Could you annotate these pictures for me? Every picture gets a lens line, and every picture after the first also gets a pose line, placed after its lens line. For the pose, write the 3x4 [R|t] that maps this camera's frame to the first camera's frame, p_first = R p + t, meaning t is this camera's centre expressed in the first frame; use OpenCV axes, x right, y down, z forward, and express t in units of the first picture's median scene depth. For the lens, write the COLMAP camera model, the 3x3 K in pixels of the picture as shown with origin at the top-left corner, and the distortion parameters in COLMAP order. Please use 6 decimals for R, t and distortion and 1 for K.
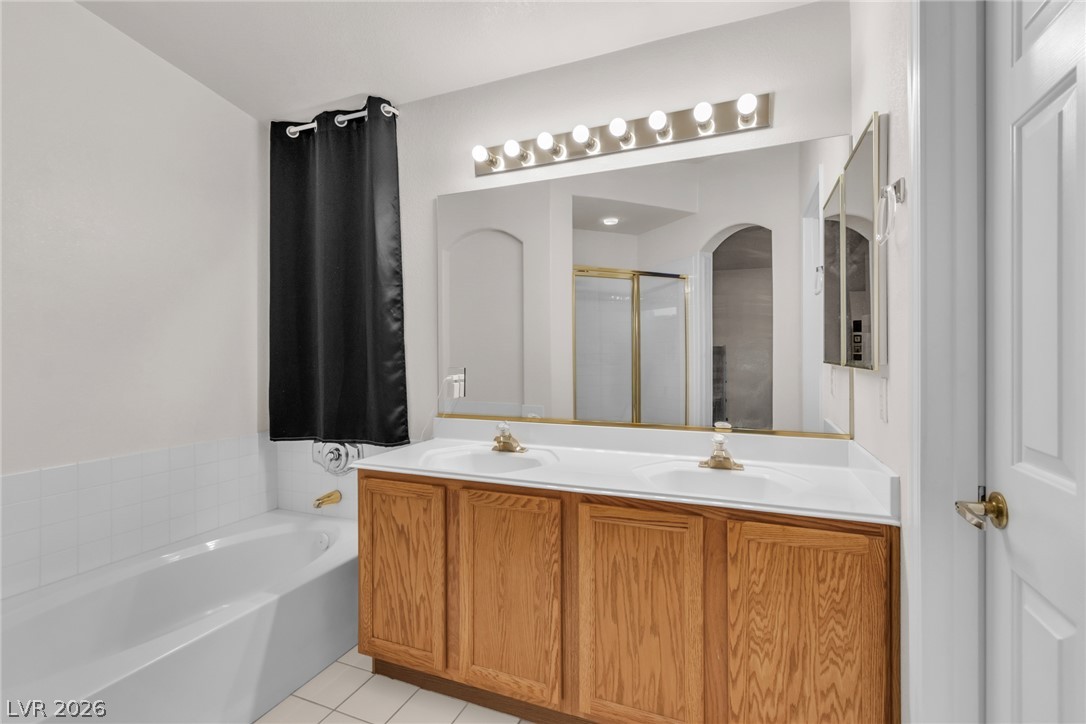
lens RADIAL K [[491.0, 0, 547.4], [0, 491.0, 356.3], [0, 0, 1]] dist [0.004333, -0.002126]
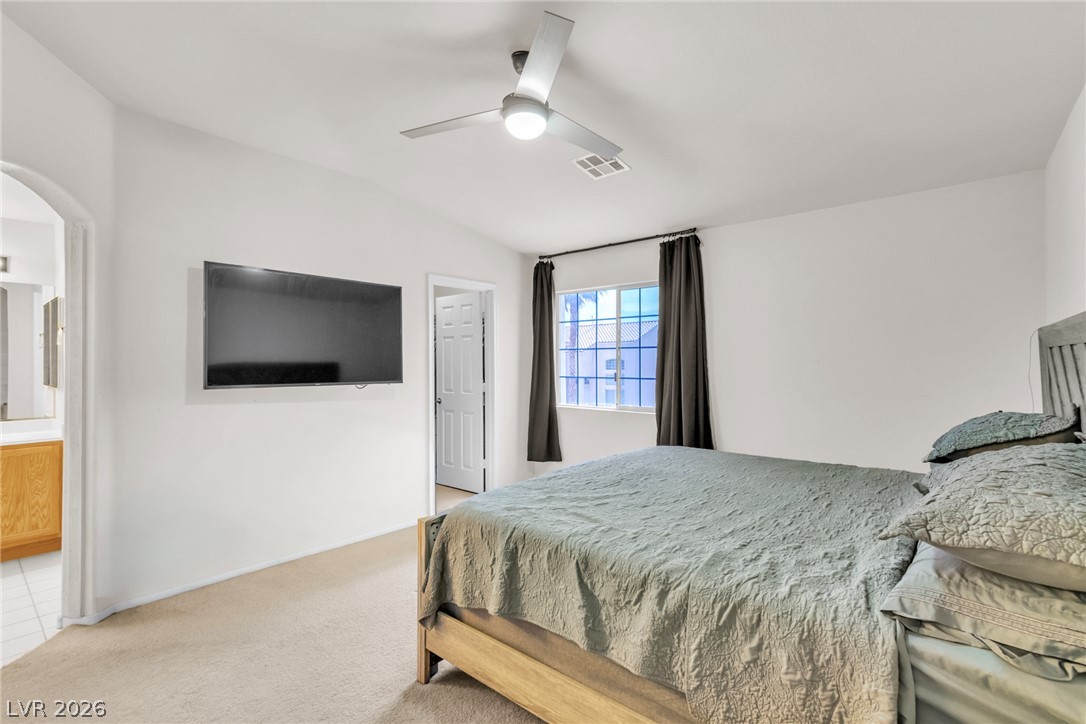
lens RADIAL K [[491.0, 0, 548.4], [0, 491.0, 364.2], [0, 0, 1]] dist [0.004333, -0.002126]
pose [[0.295726, 0.007969, 0.955240, -1.208218], [0.008922, 0.999899, -0.011104, -0.059207], [-0.955231, 0.011807, 0.295625, -2.551201]]
